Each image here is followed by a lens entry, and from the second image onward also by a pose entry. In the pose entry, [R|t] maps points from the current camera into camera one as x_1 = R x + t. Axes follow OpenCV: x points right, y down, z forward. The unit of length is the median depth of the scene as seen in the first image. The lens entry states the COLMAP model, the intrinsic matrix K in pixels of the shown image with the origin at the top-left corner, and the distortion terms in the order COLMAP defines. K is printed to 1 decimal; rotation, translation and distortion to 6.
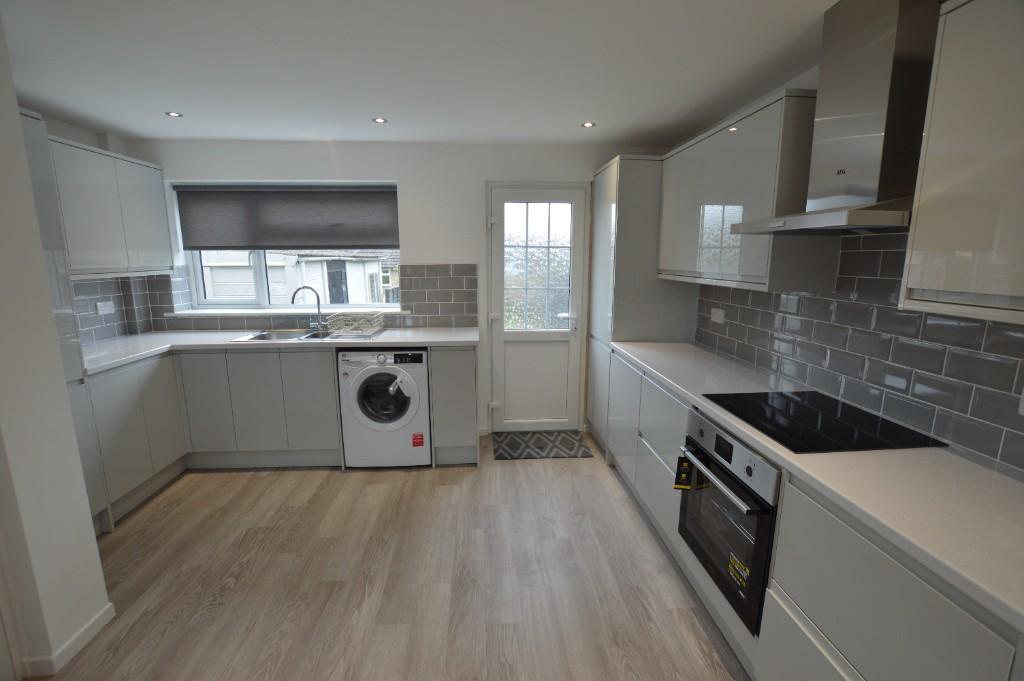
lens RADIAL K [[455.4, 0, 511.9], [0, 455.4, 340.0], [0, 0, 1]] dist [-0.005055, -0.000410]
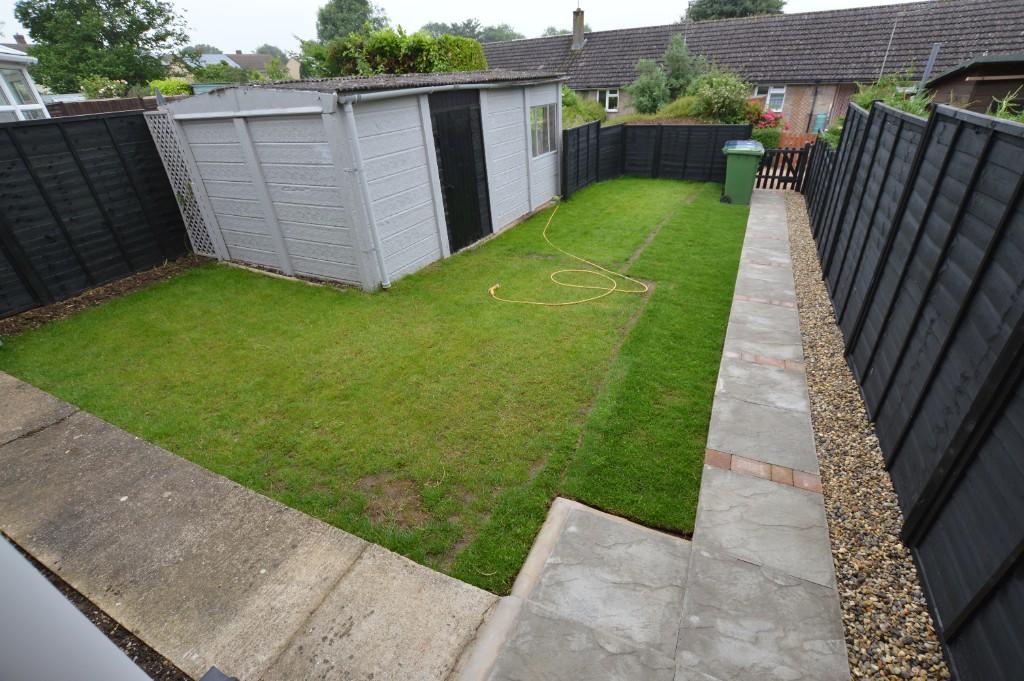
lens RADIAL K [[455.4, 0, 513.6], [0, 455.4, 338.1], [0, 0, 1]] dist [-0.005055, -0.000410]
pose [[0.870562, 0.199949, -0.449602, 0.028557], [-0.029362, 0.933198, 0.358162, -0.118600], [0.491181, -0.298601, 0.818278, 0.609304]]
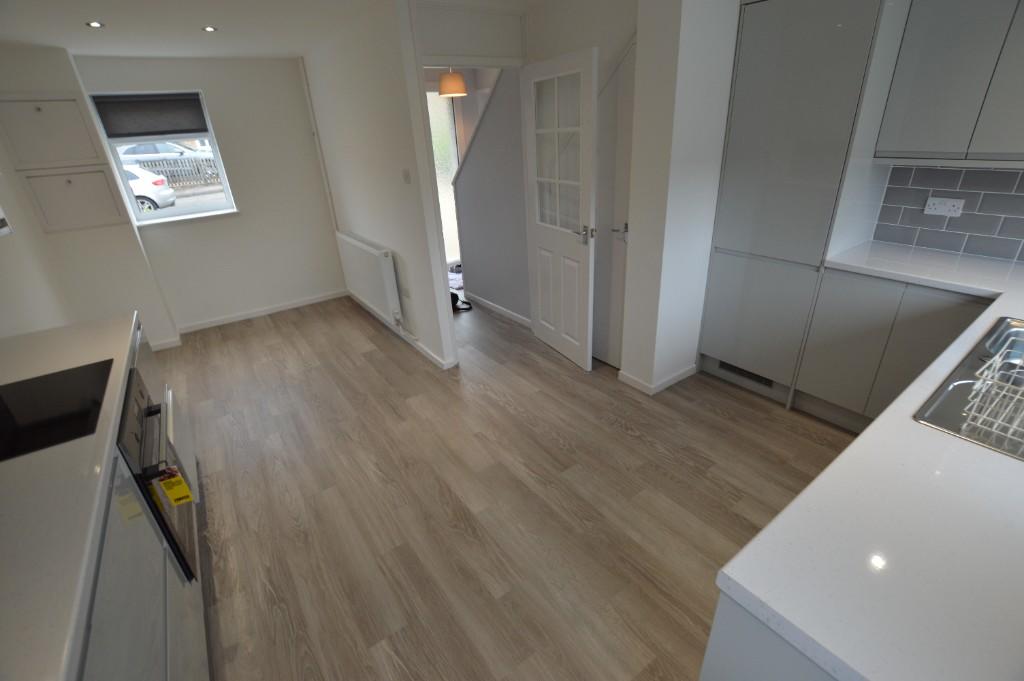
lens RADIAL K [[455.4, 0, 512.7], [0, 455.4, 338.4], [0, 0, 1]] dist [-0.005055, -0.000410]
pose [[-0.847926, 0.265545, -0.458810, 0.123454], [-0.046128, 0.825251, 0.562879, -0.287797], [0.528104, 0.498444, -0.687503, 1.264278]]
